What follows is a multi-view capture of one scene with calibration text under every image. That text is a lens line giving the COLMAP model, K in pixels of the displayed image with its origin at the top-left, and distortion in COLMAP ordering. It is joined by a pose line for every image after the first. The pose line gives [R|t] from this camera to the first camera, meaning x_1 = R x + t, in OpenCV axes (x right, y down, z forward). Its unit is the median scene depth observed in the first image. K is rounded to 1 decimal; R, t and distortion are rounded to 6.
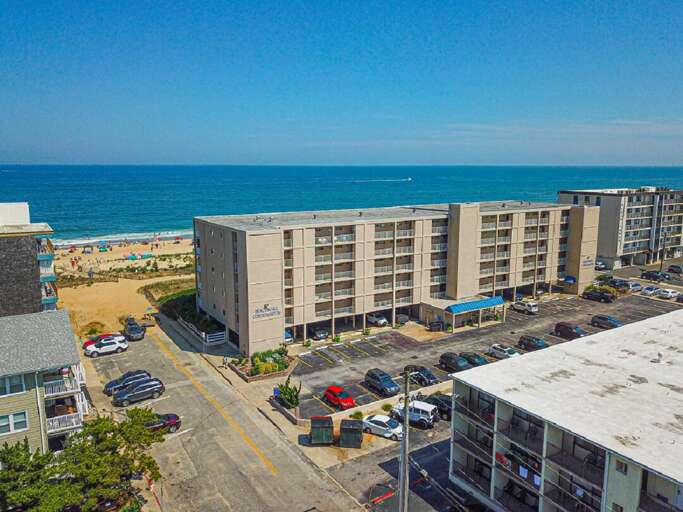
lens RADIAL K [[533.6, 0, 341.5], [0, 533.6, 256.0], [0, 0, 1]] dist [0.002766, 0.003079]
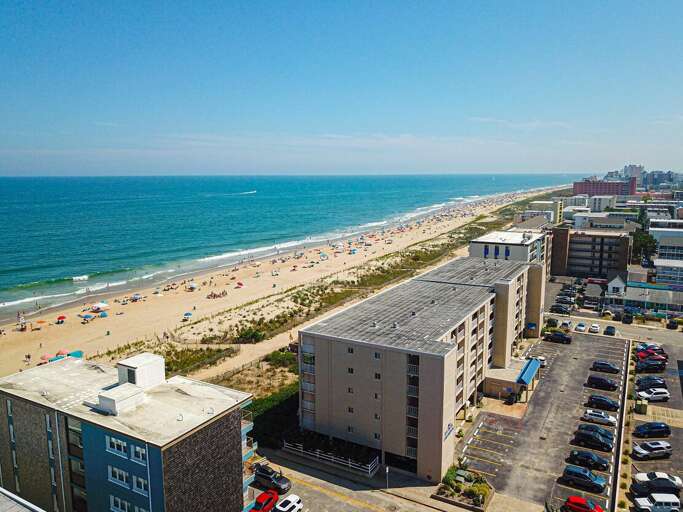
lens RADIAL K [[527.9, 0, 341.5], [0, 527.9, 256.0], [0, 0, 1]] dist [0.001634, -0.001605]
pose [[0.886230, -0.076827, 0.456829, -0.608859], [0.084351, 0.996428, 0.003937, -0.195160], [-0.455500, 0.035045, 0.889546, 0.180695]]
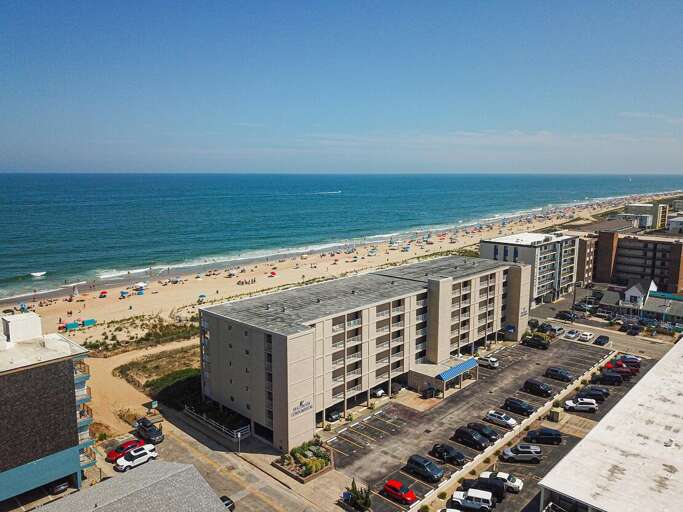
lens RADIAL K [[527.9, 0, 341.5], [0, 527.9, 256.0], [0, 0, 1]] dist [0.001634, -0.001605]
pose [[0.969666, -0.036828, 0.241642, -0.255186], [0.039832, 0.999178, -0.007556, -0.153436], [-0.241165, 0.016952, 0.970336, -0.032557]]
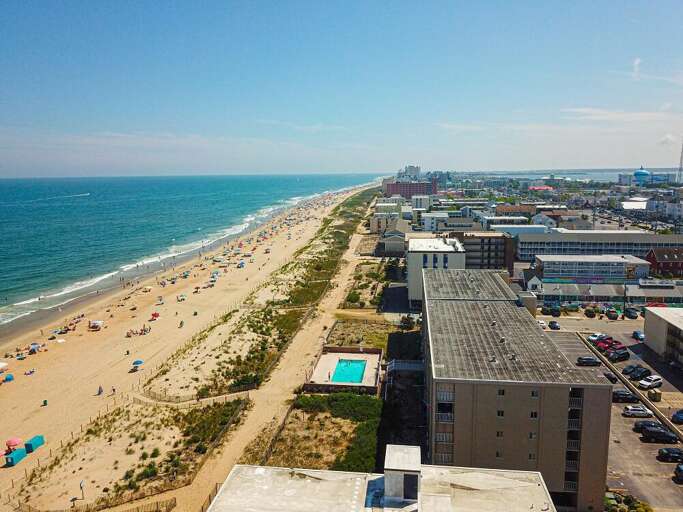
lens RADIAL K [[523.0, 0, 341.5], [0, 523.0, 256.0], [0, 0, 1]] dist [-0.000718, 0.004590]
pose [[0.651789, -0.130364, 0.747112, -0.933466], [0.143398, 0.988530, 0.047387, -0.312188], [-0.744720, 0.076248, 0.663007, 0.570058]]
